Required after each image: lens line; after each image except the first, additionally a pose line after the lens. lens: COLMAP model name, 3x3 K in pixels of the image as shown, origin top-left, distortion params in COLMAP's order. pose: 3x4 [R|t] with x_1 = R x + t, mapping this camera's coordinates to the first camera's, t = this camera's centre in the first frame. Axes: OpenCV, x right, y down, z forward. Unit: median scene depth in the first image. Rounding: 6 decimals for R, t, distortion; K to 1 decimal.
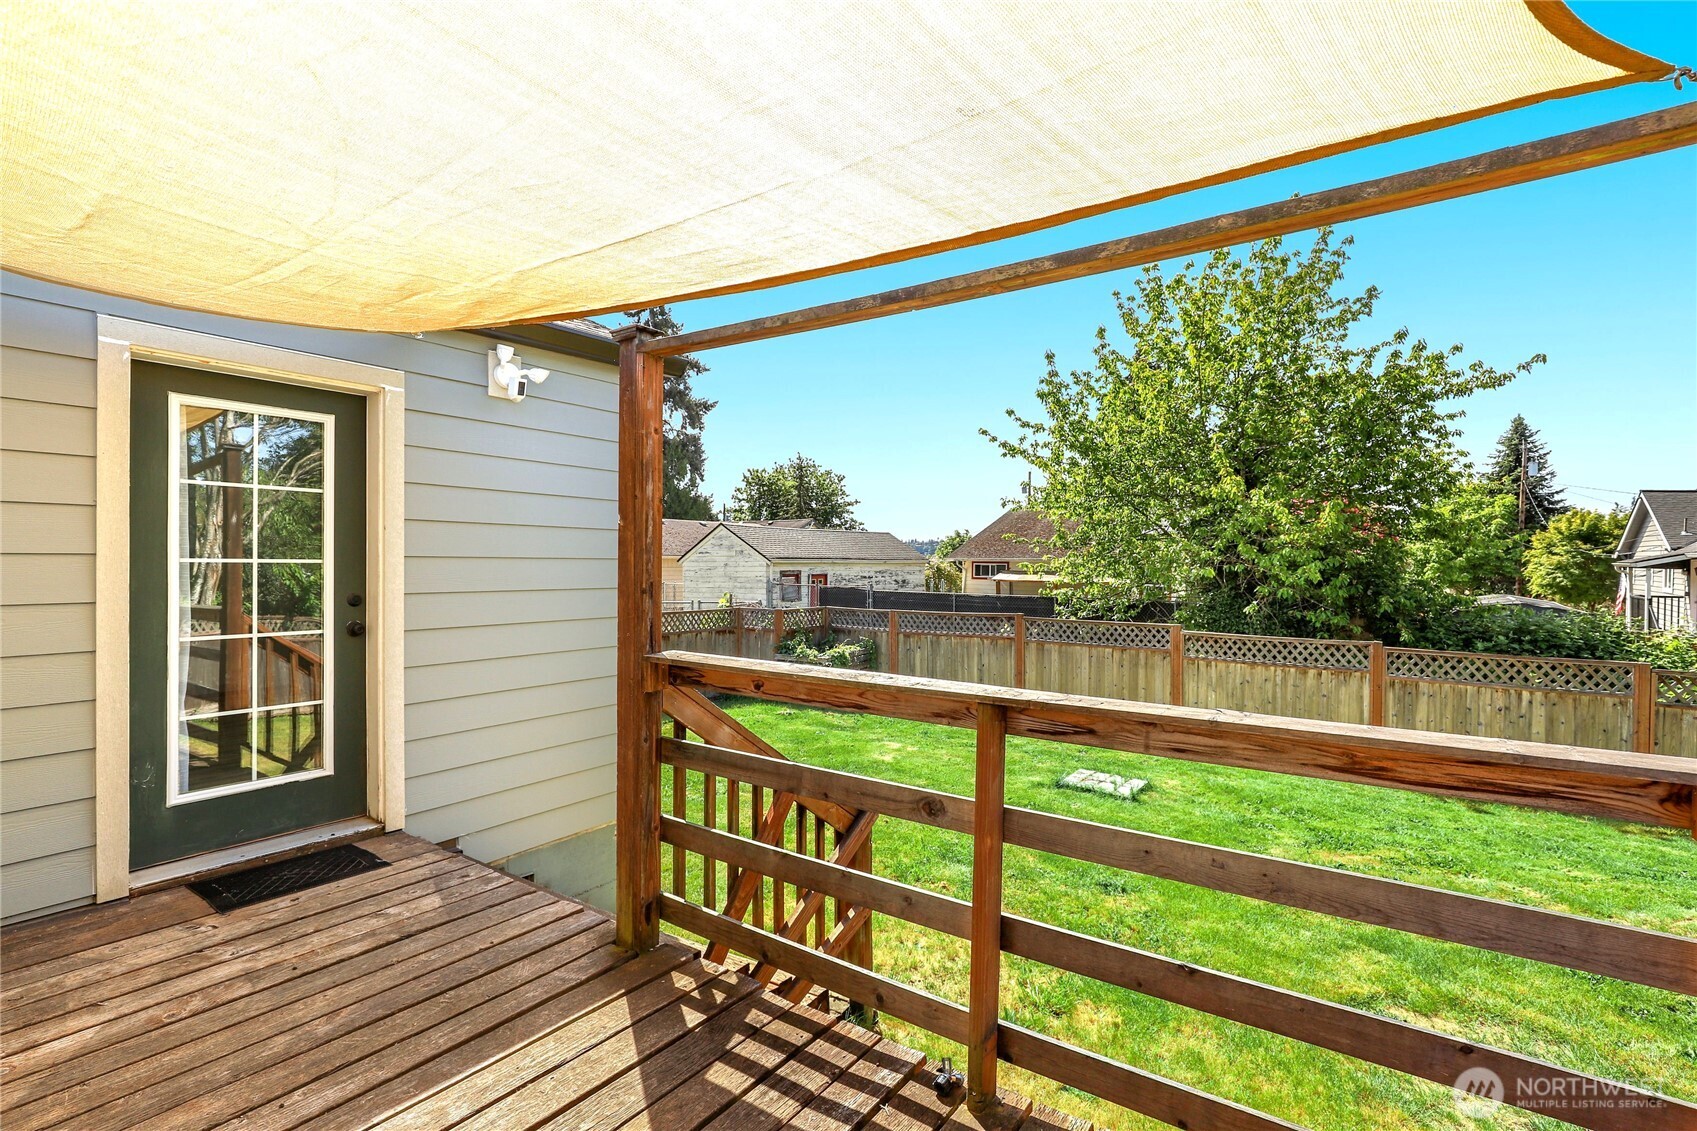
lens RADIAL K [[782.0, 0, 846.2], [0, 782.0, 573.7], [0, 0, 1]] dist [-0.024889, 0.006869]
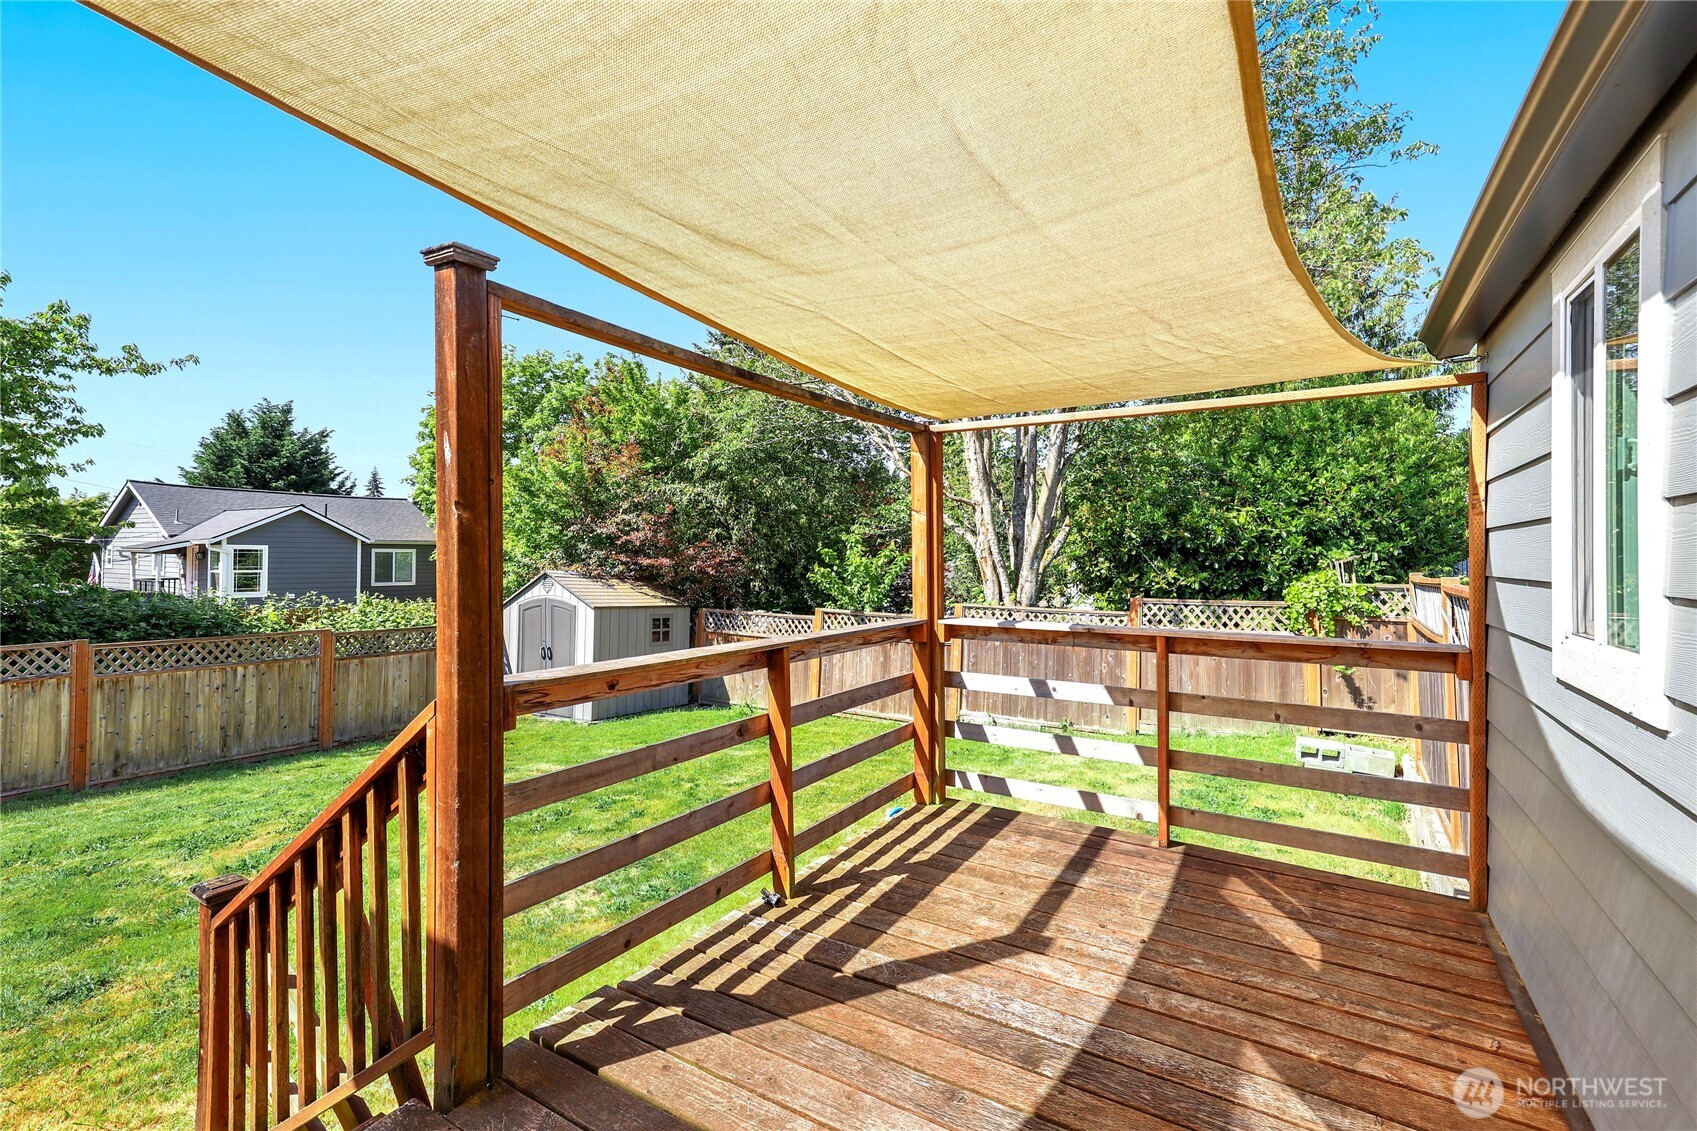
lens RADIAL K [[782.0, 0, 865.4], [0, 782.0, 542.0], [0, 0, 1]] dist [-0.024889, 0.006869]
pose [[-0.080455, 0.005884, 0.996741, -0.266436], [0.014190, 0.999888, -0.004757, -0.007427], [-0.996657, 0.013761, -0.080529, 0.174706]]
